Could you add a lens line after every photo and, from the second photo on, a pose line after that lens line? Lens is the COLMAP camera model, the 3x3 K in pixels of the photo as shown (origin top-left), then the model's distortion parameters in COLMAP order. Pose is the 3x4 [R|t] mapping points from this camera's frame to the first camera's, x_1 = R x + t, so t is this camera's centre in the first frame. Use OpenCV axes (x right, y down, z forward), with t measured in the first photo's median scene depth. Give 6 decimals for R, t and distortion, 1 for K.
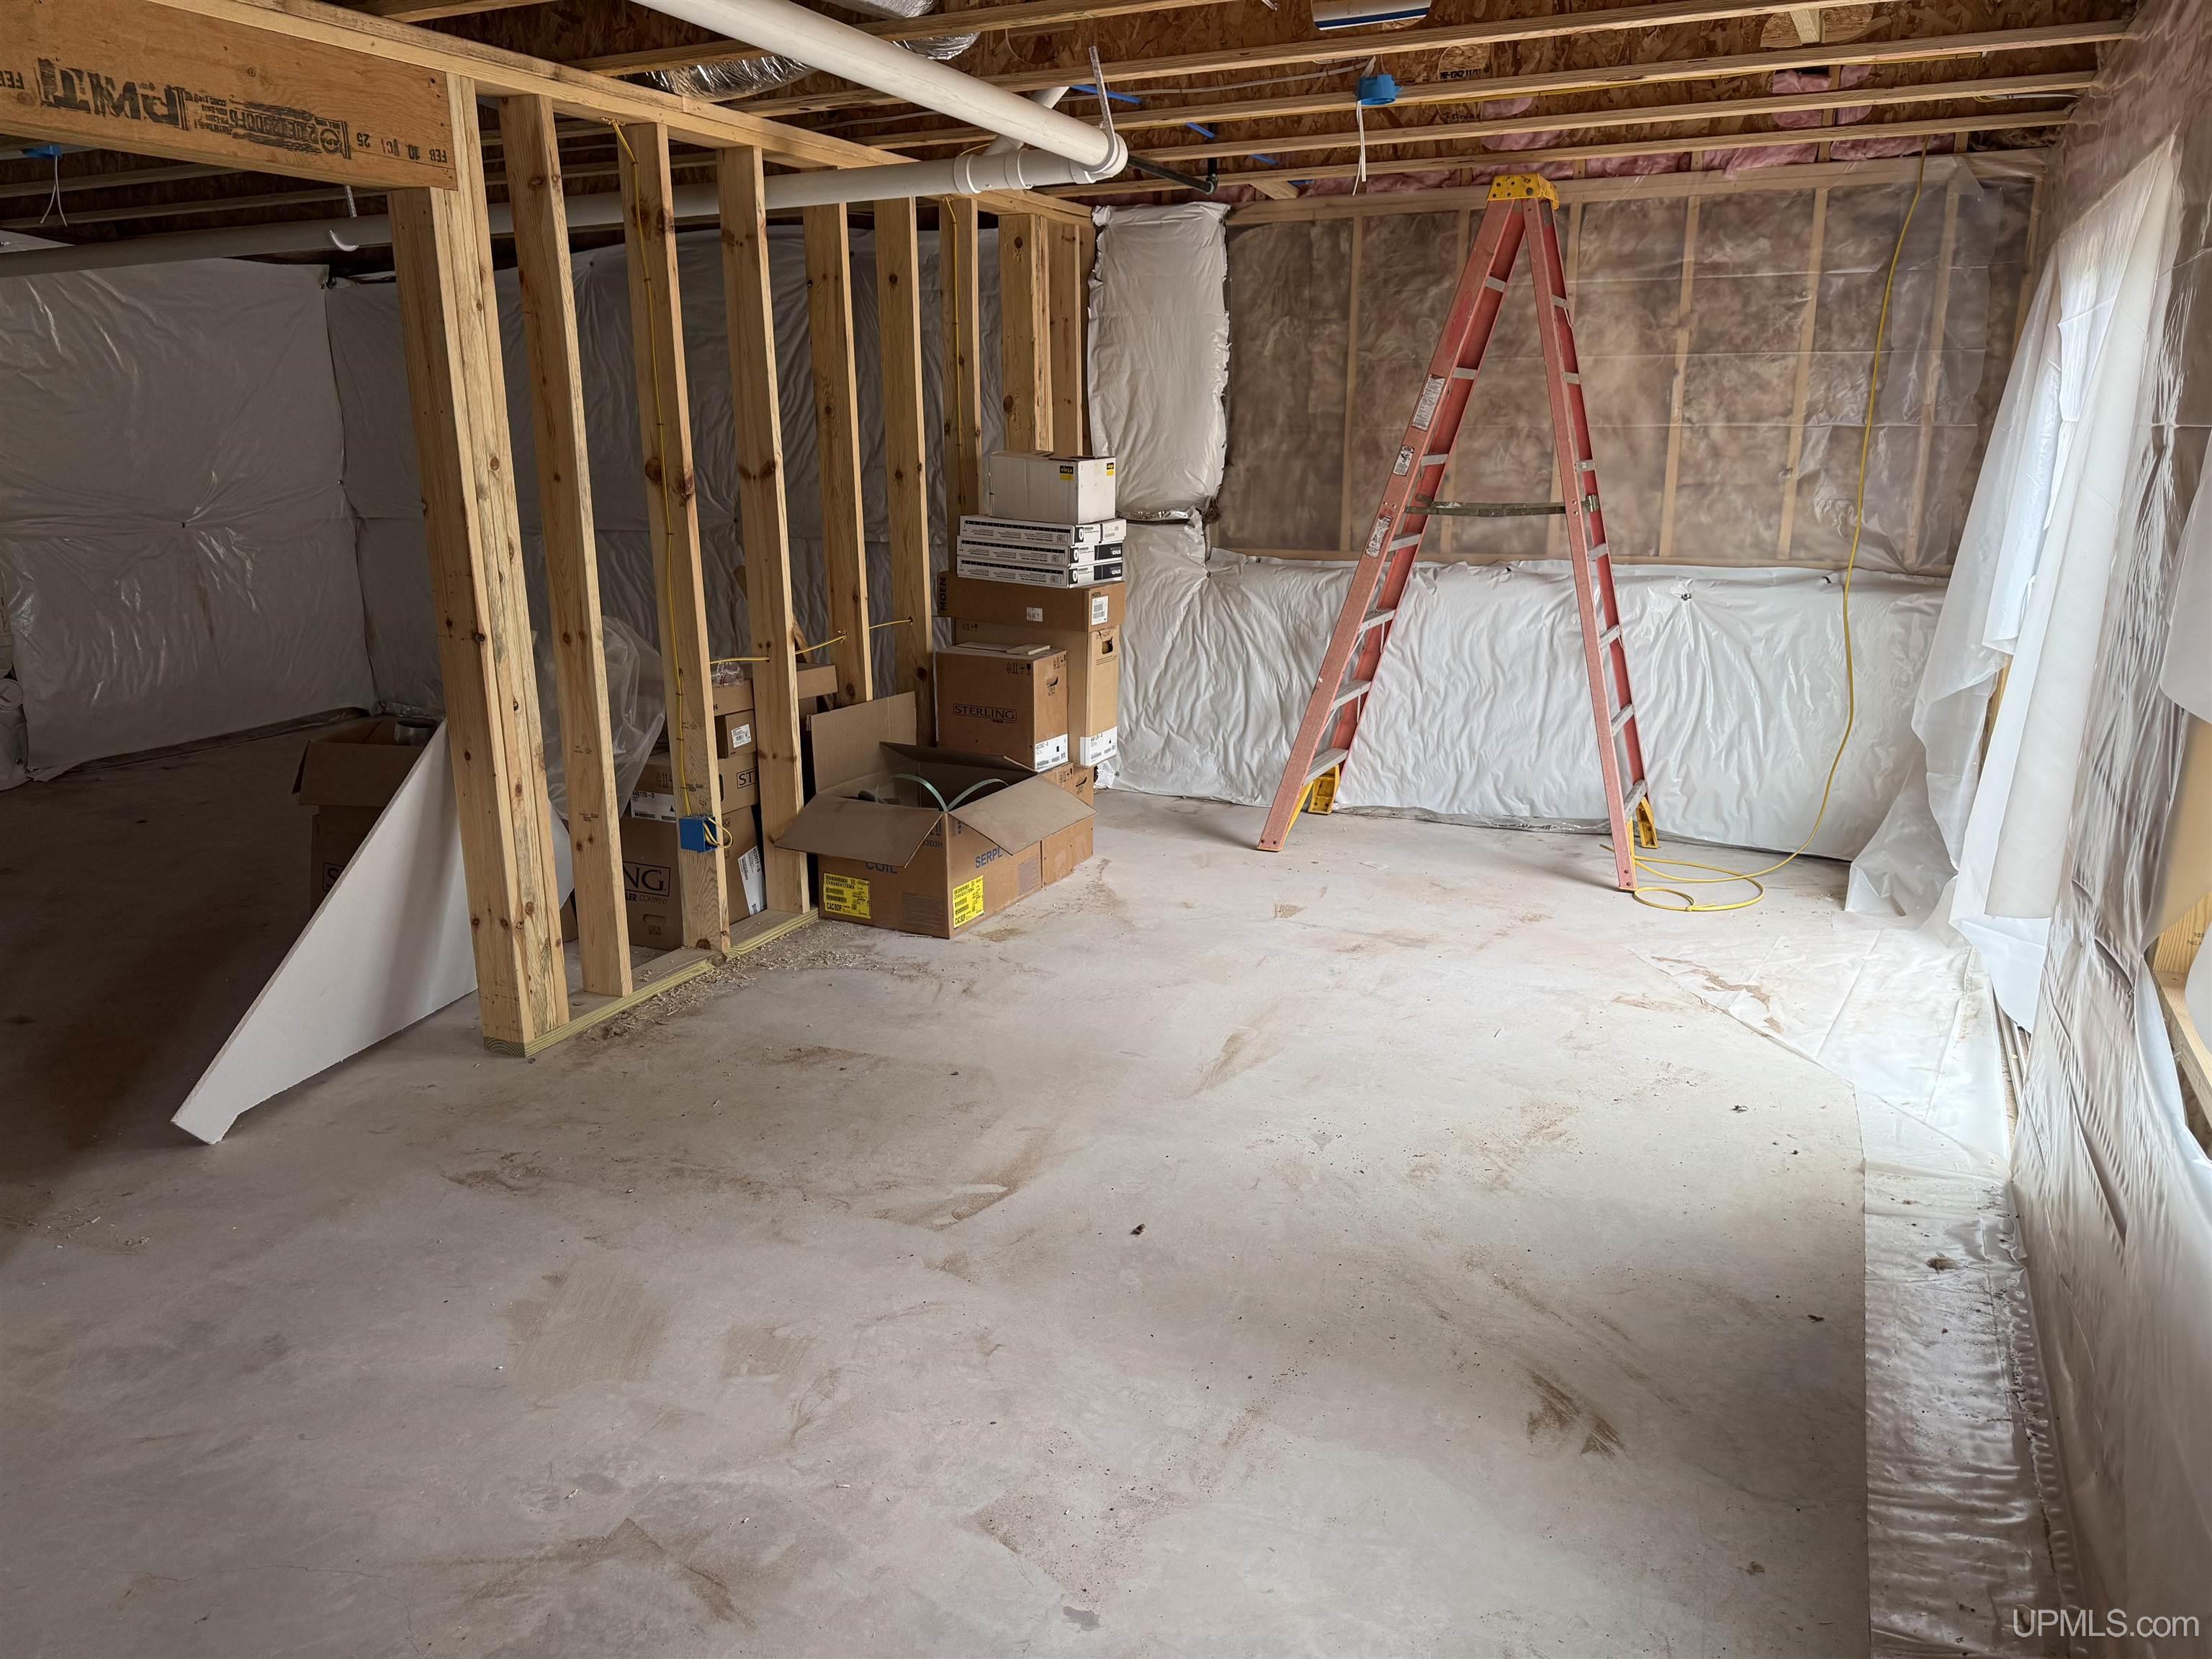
lens RADIAL K [[1568.4, 0, 1103.2], [0, 1568.4, 822.2], [0, 0, 1]] dist [0.046861, -0.043123]
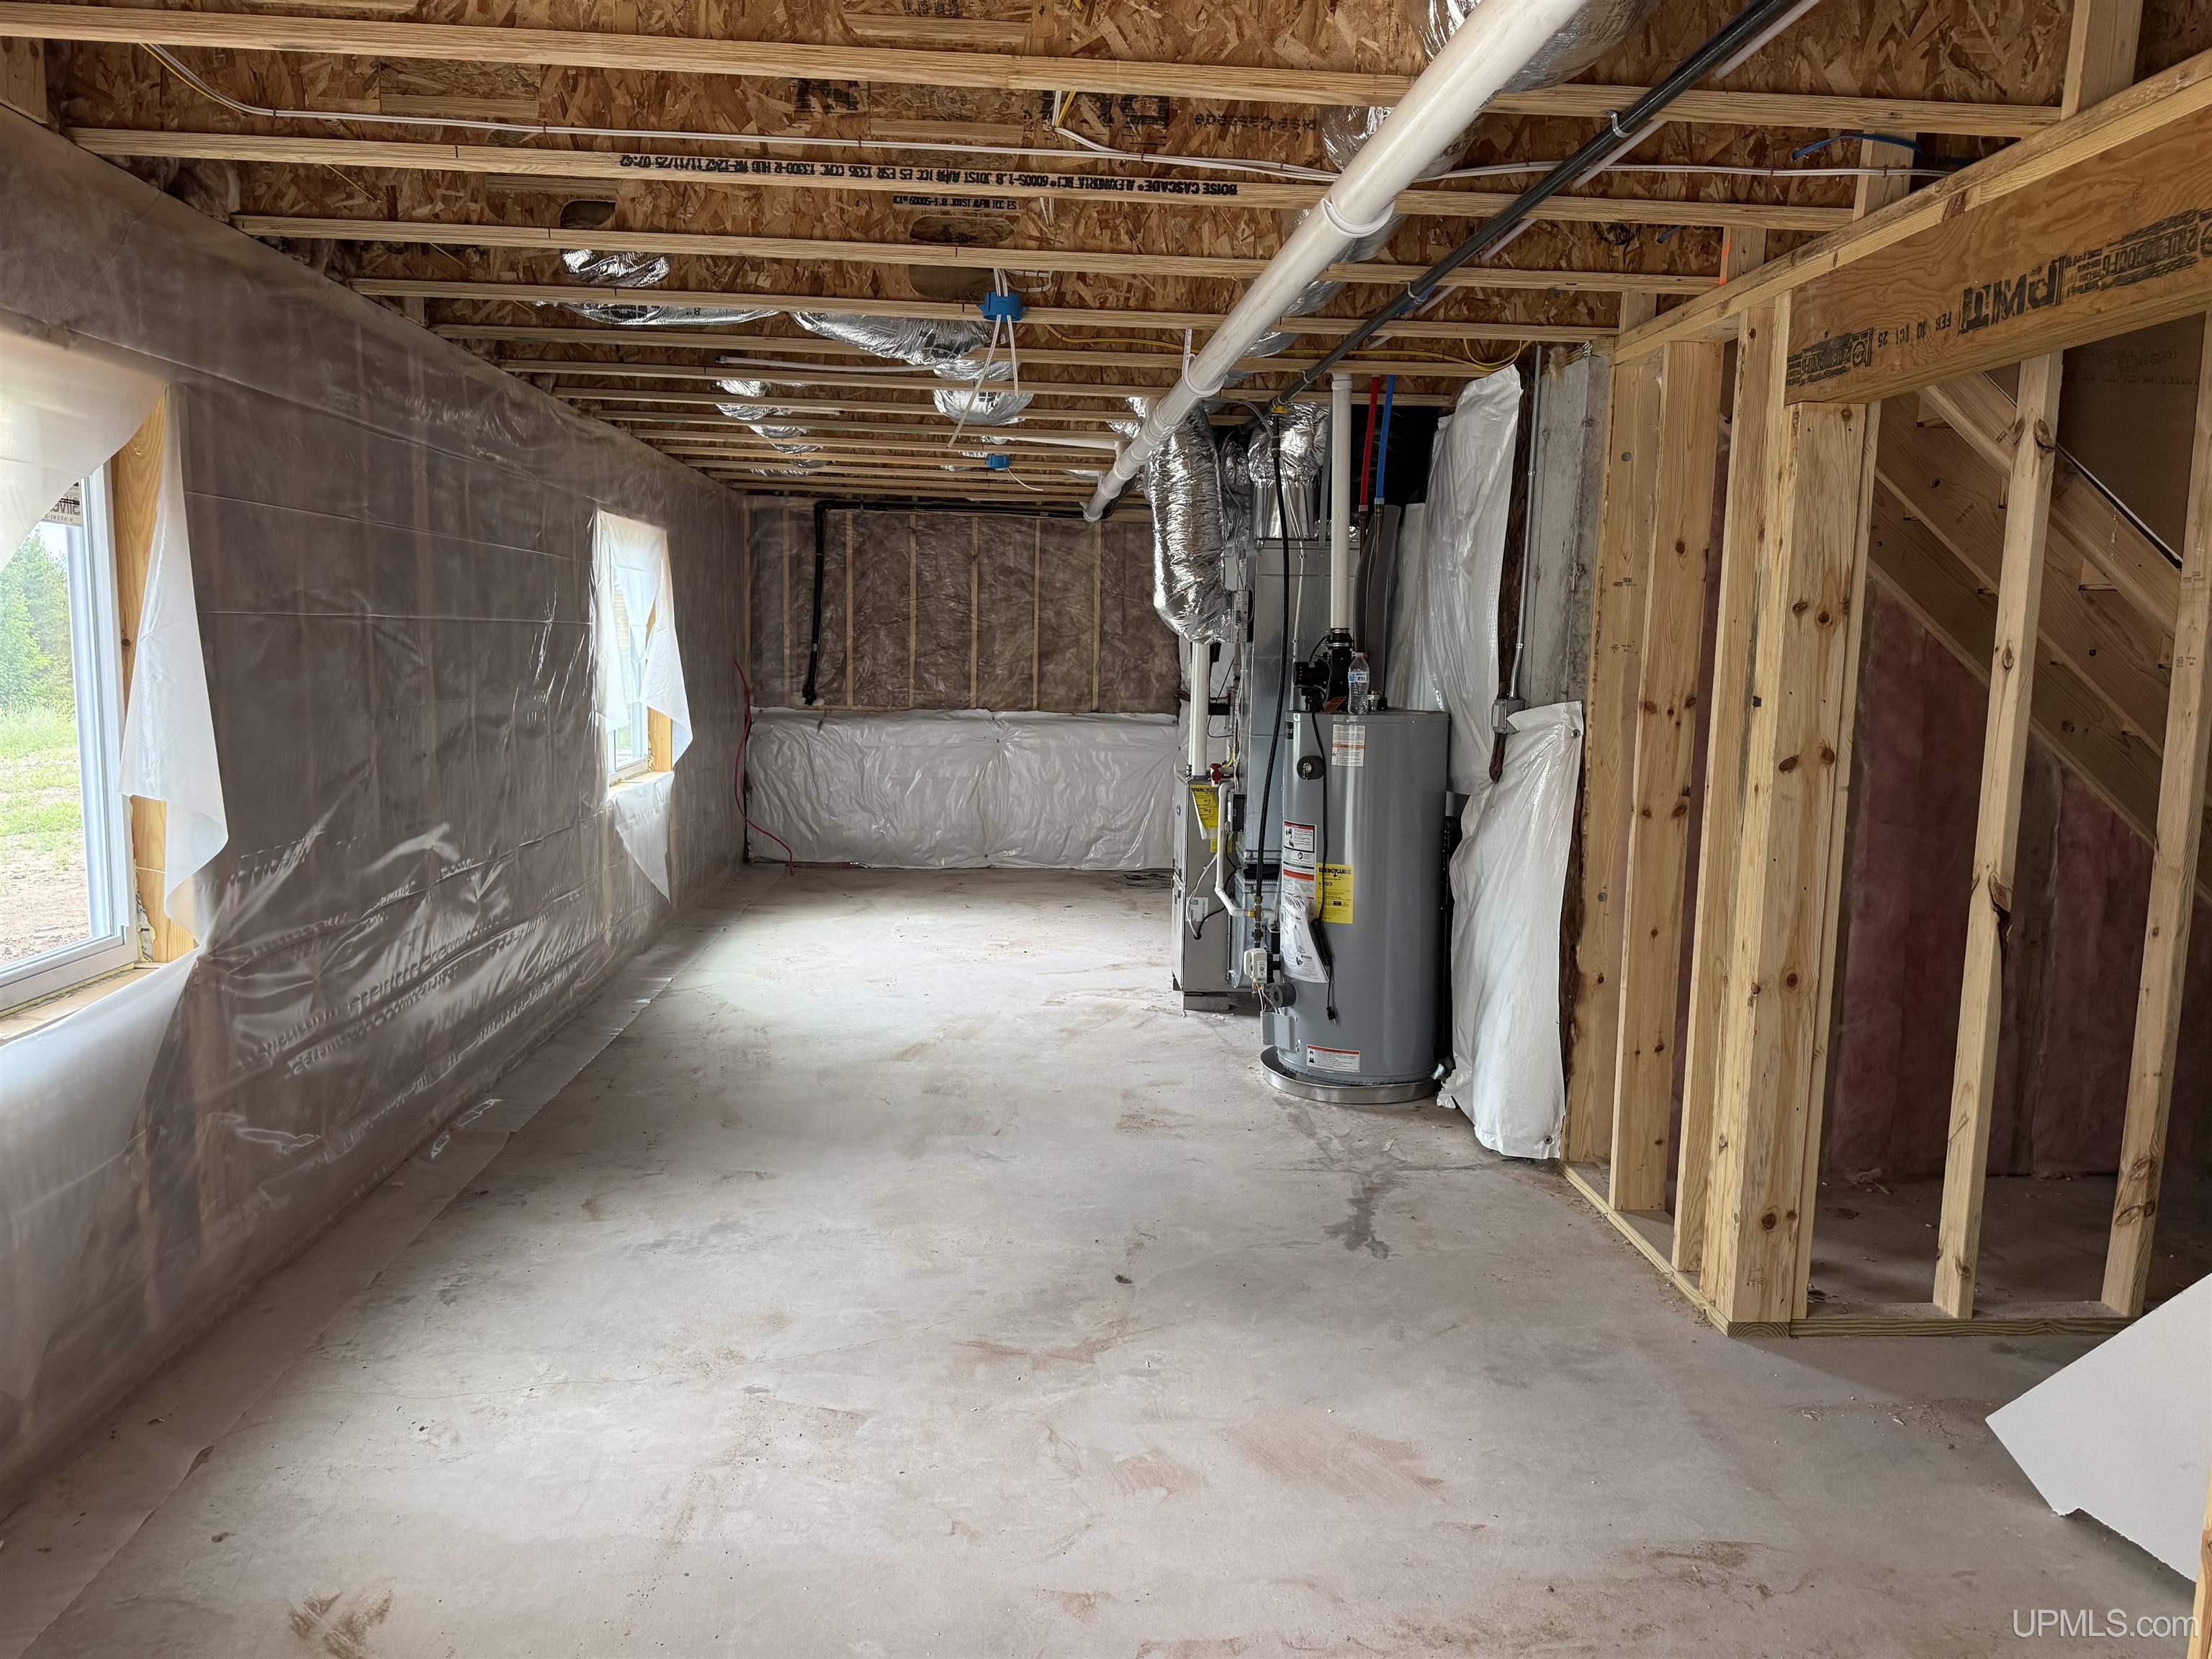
lens RADIAL K [[1568.4, 0, 1127.1], [0, 1568.4, 822.3], [0, 0, 1]] dist [0.046861, -0.043123]
pose [[-0.869273, 0.044705, -0.492307, 0.235342], [-0.139161, 0.933495, 0.330486, -0.327604], [0.474341, 0.355792, -0.805241, 1.298342]]
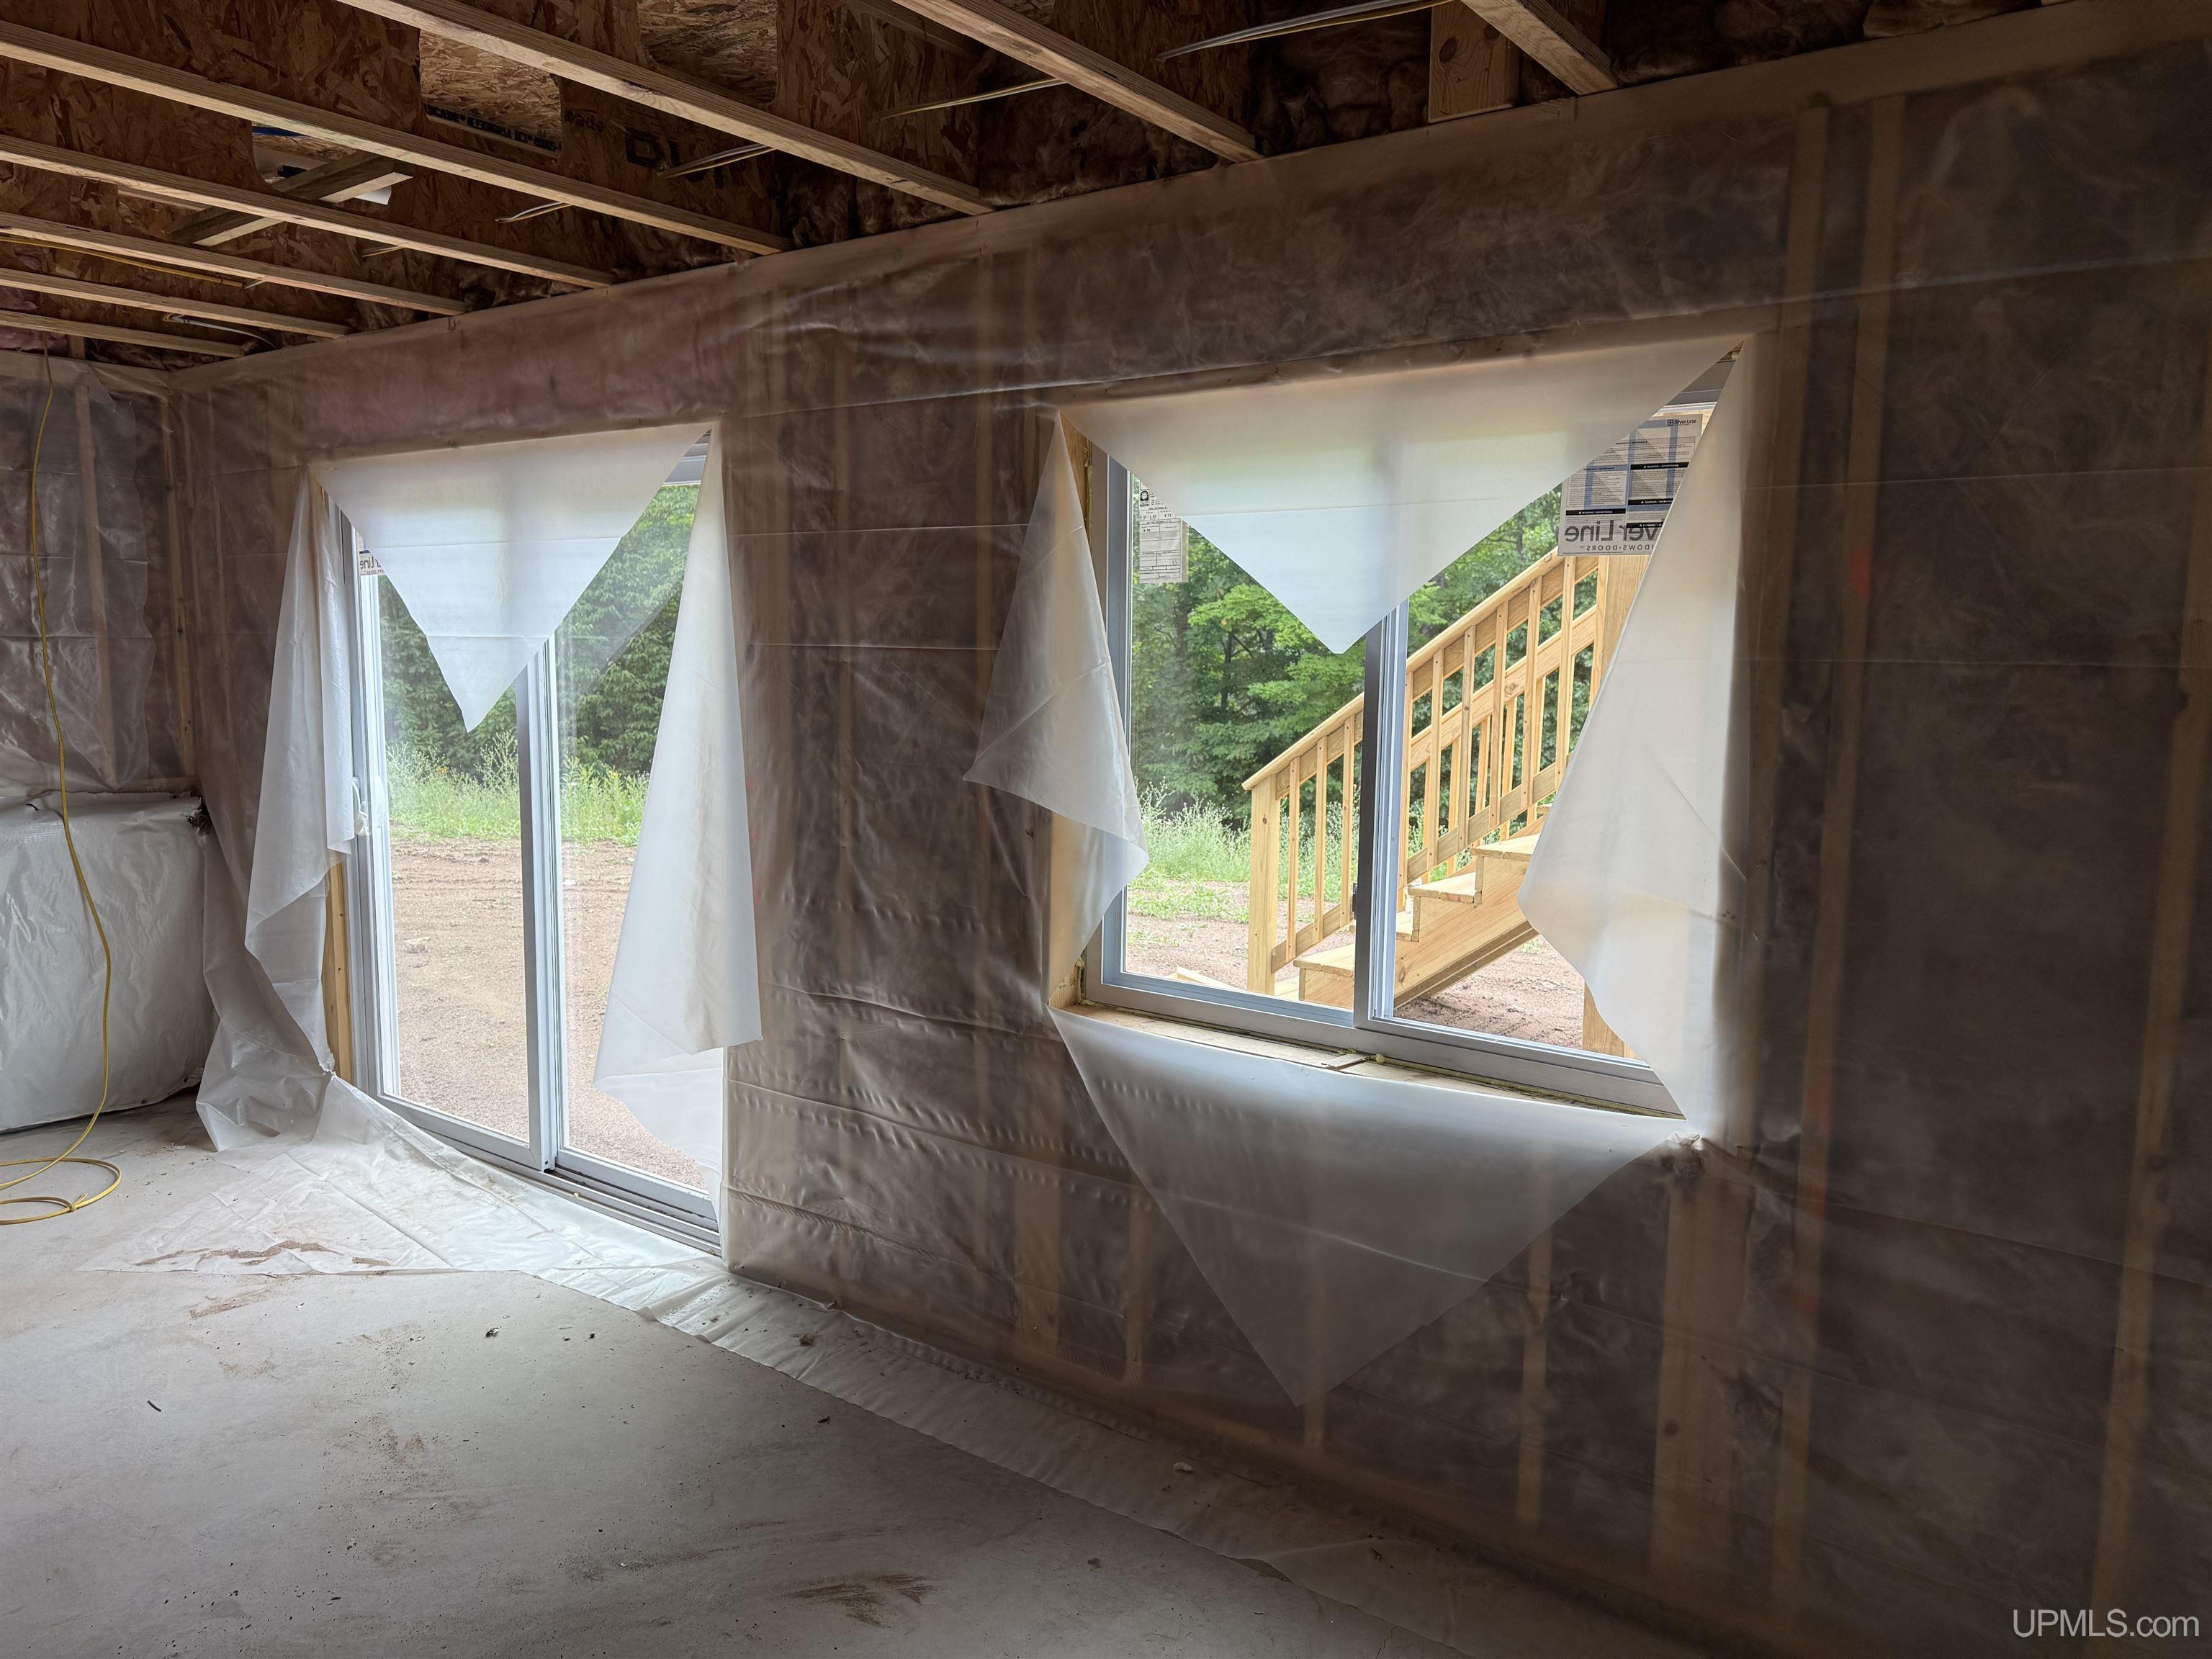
lens RADIAL K [[1568.4, 0, 1104.2], [0, 1568.4, 841.5], [0, 0, 1]] dist [0.046861, -0.043123]
pose [[0.196134, -0.121385, 0.973035, -0.437447], [0.229442, 0.970443, 0.074814, -0.098811], [-0.953356, 0.208581, 0.218187, 0.376427]]
